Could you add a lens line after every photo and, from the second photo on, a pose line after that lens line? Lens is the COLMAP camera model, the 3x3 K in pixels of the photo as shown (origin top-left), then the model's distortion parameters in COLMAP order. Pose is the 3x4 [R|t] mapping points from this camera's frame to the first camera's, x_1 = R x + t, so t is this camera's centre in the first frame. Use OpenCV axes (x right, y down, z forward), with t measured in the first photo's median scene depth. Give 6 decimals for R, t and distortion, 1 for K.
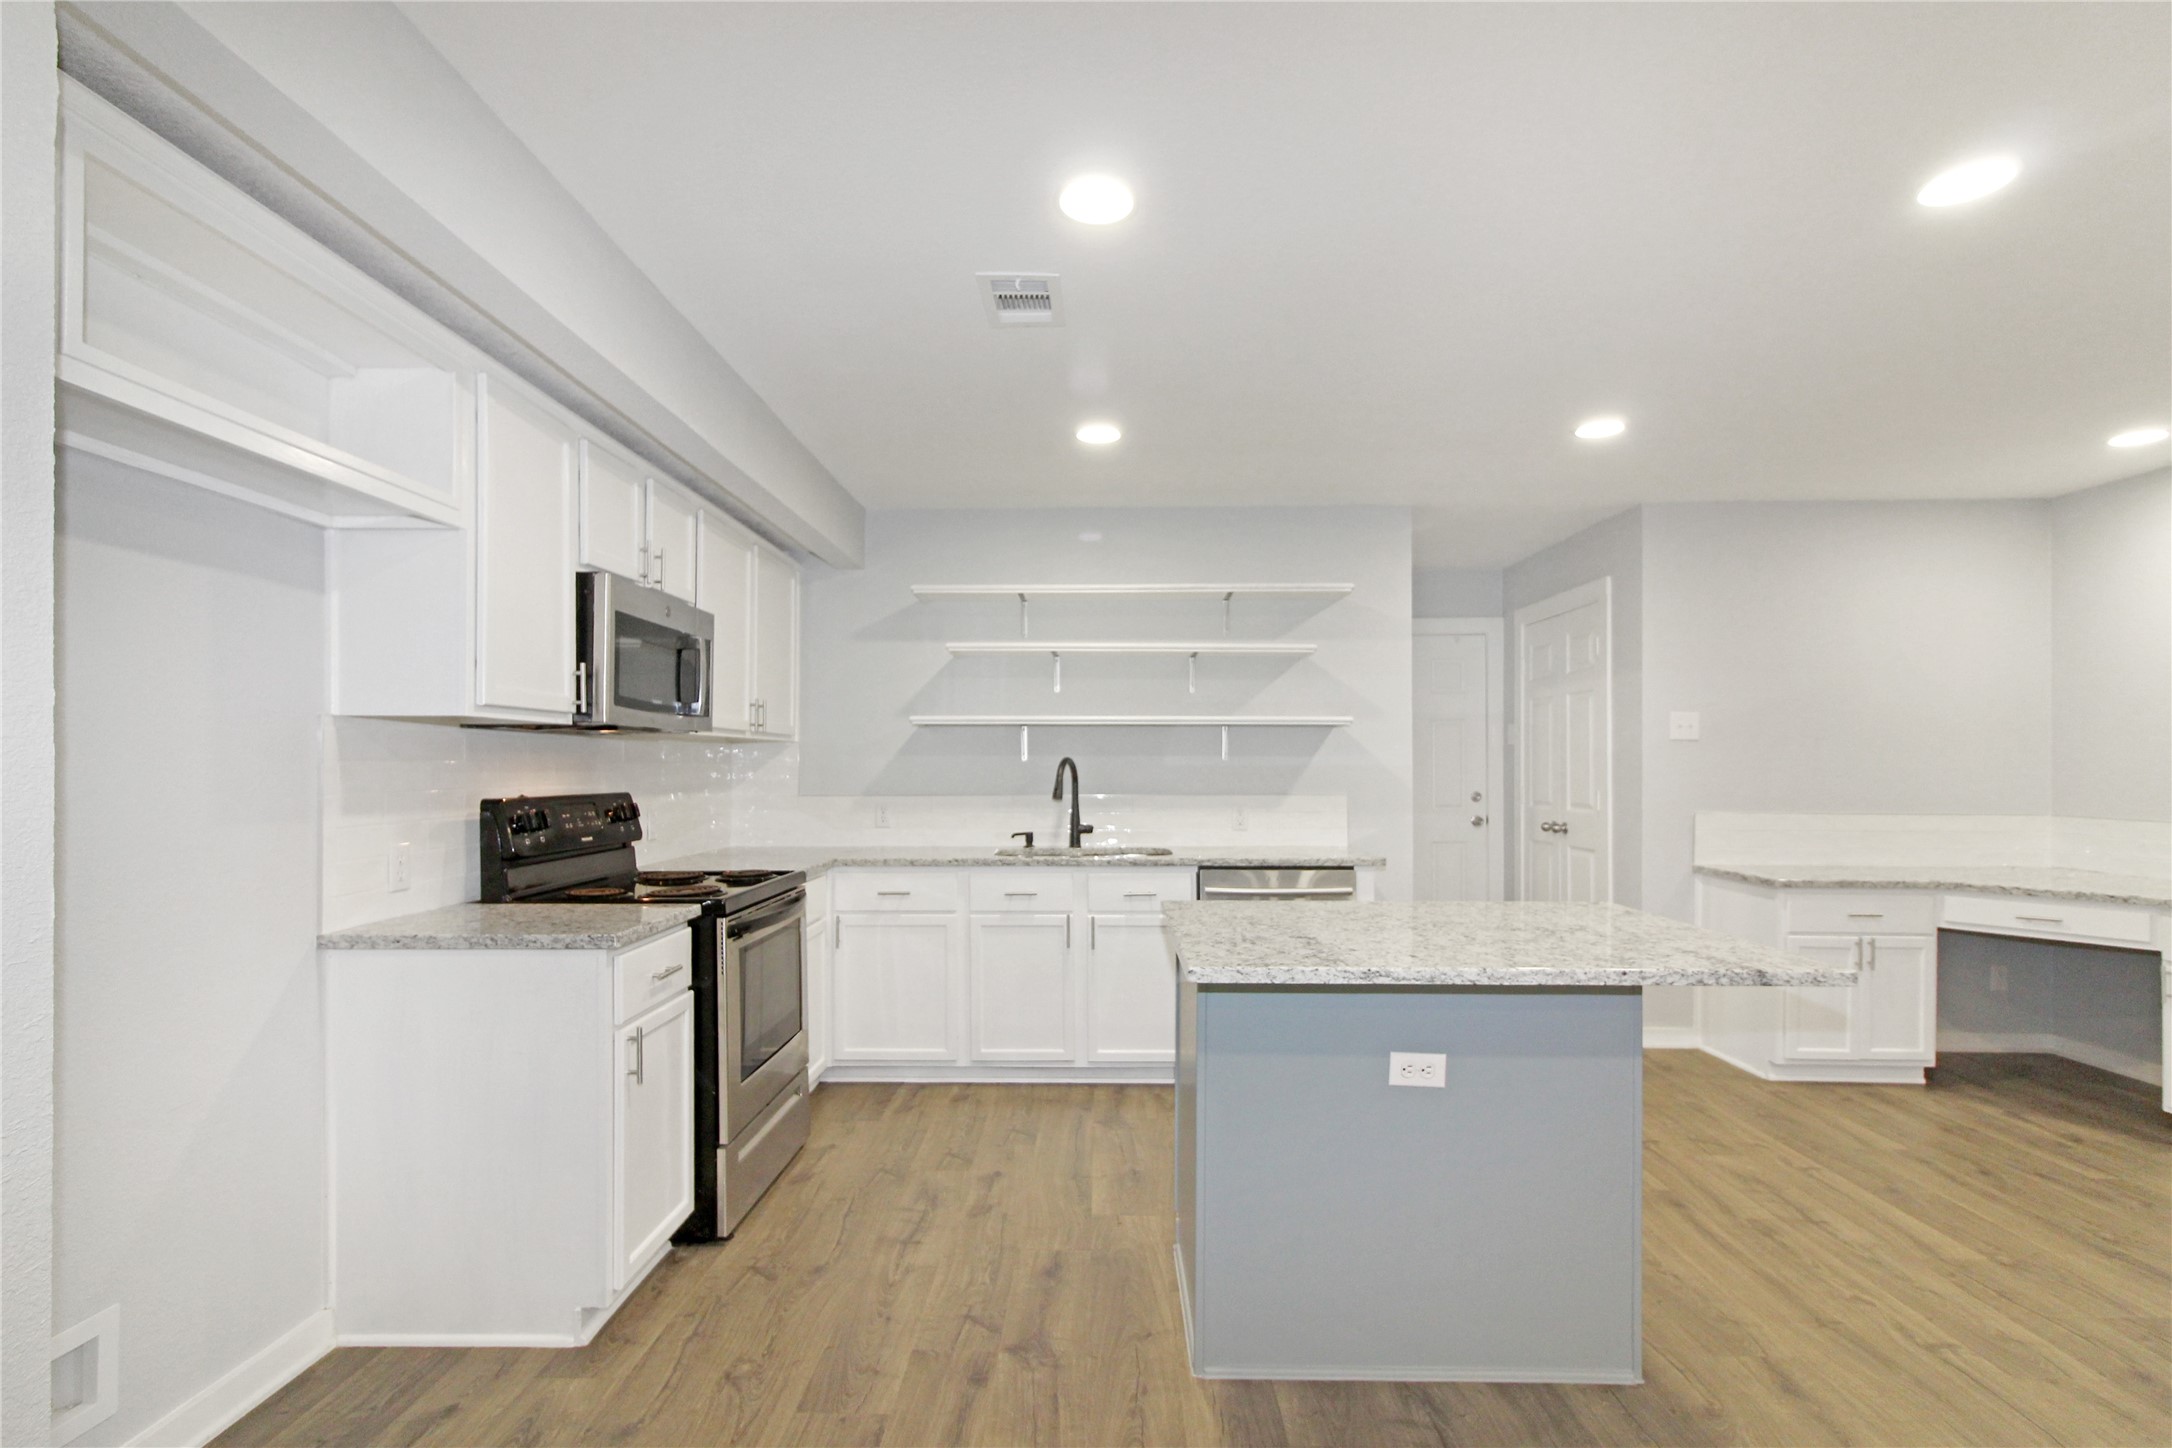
lens RADIAL K [[1065.9, 0, 1074.6], [0, 1065.9, 758.6], [0, 0, 1]] dist [0.001112, 0.038868]
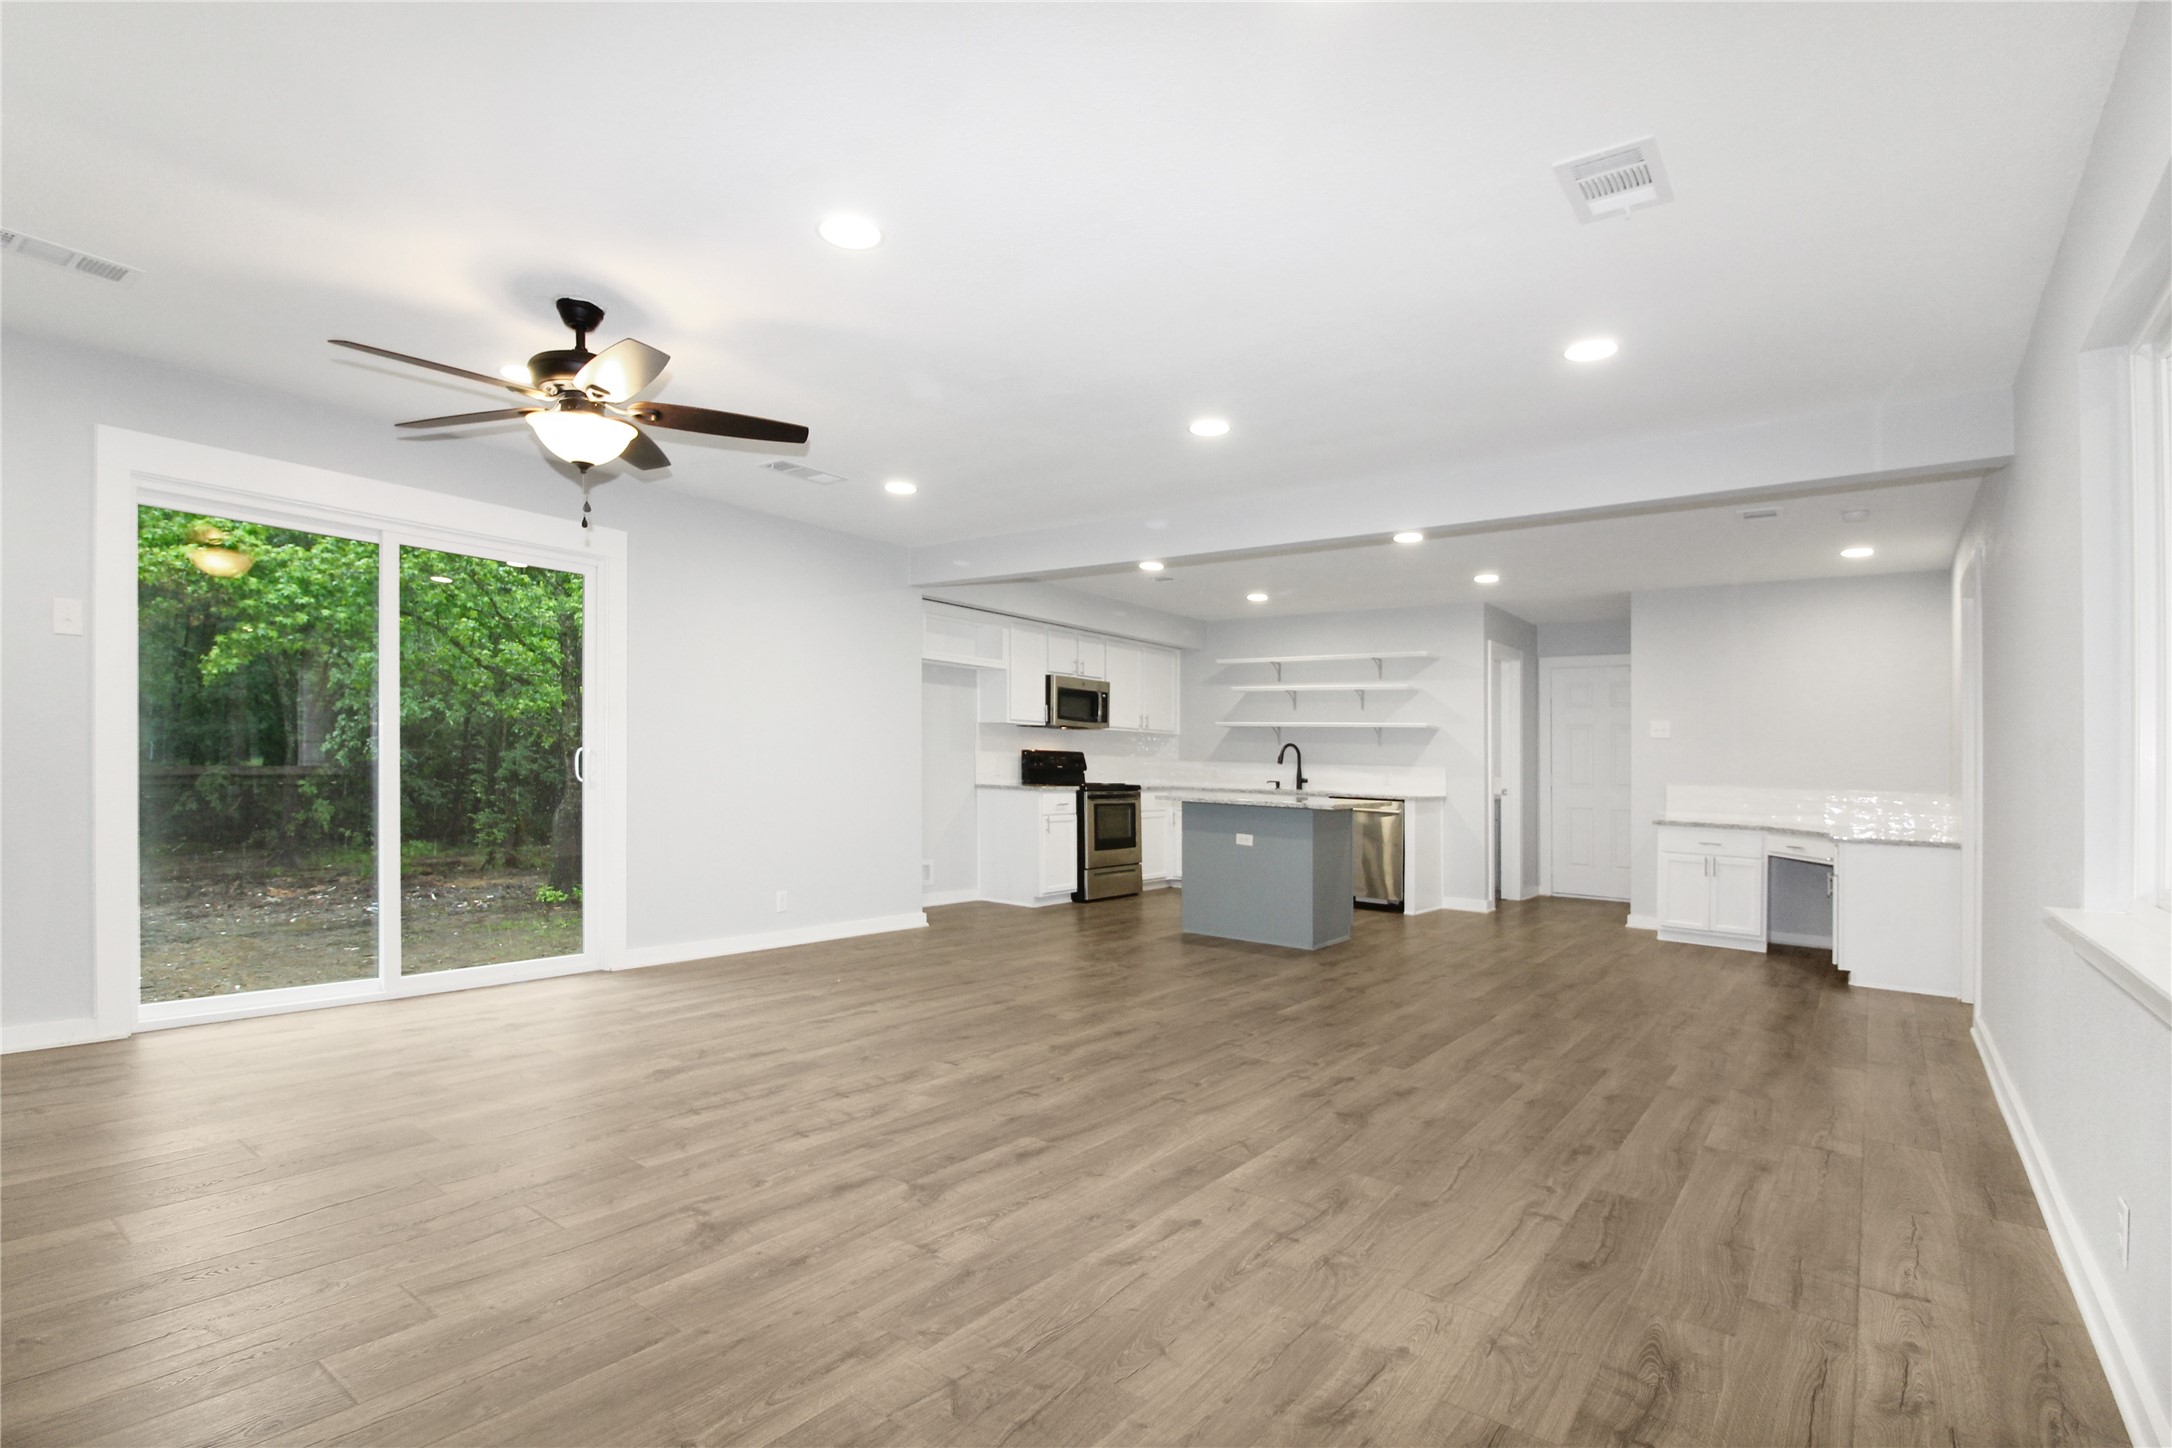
lens RADIAL K [[1017.7, 0, 1025.9], [0, 1017.7, 663.9], [0, 0, 1]] dist [0.003276, 0.000244]
pose [[0.773315, -0.035958, -0.633001, 1.042019], [-0.025576, 0.995809, -0.087813, 0.038809], [0.633506, 0.084097, 0.769154, -1.006964]]
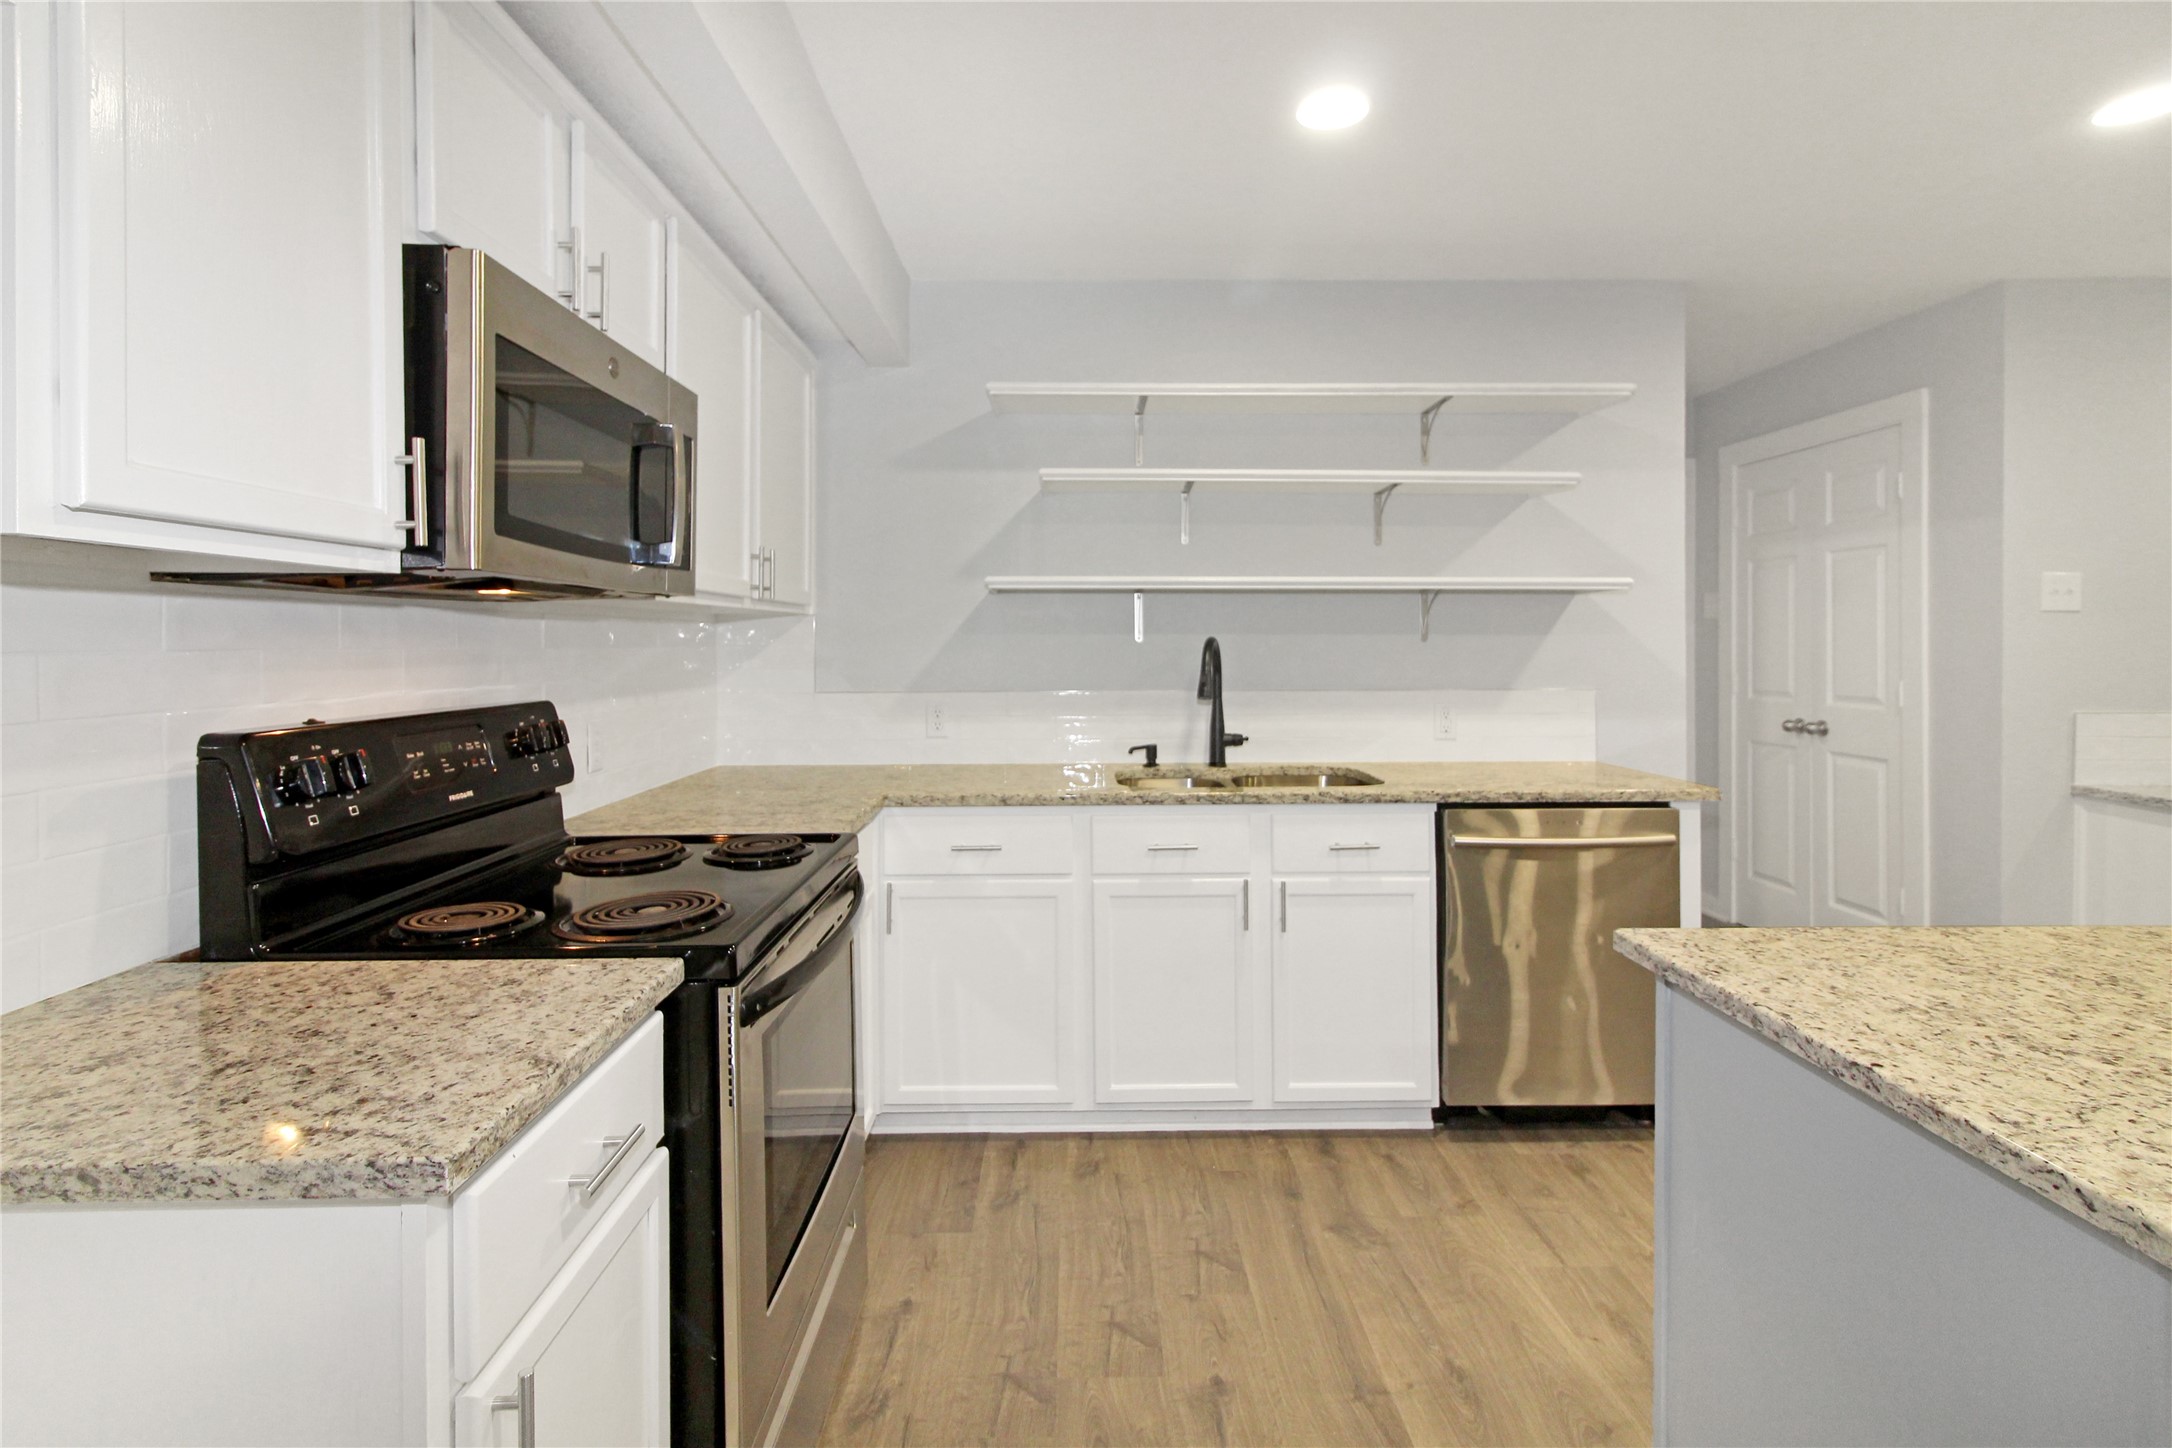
lens RADIAL K [[1049.0, 0, 1082.1], [0, 1049.0, 641.2], [0, 0, 1]] dist [0.011015, 0.000429]
pose [[0.999135, -0.002389, 0.041509, -0.150464], [0.002149, 0.999981, 0.005821, -0.003459], [-0.041522, -0.005727, 0.999121, 0.412048]]
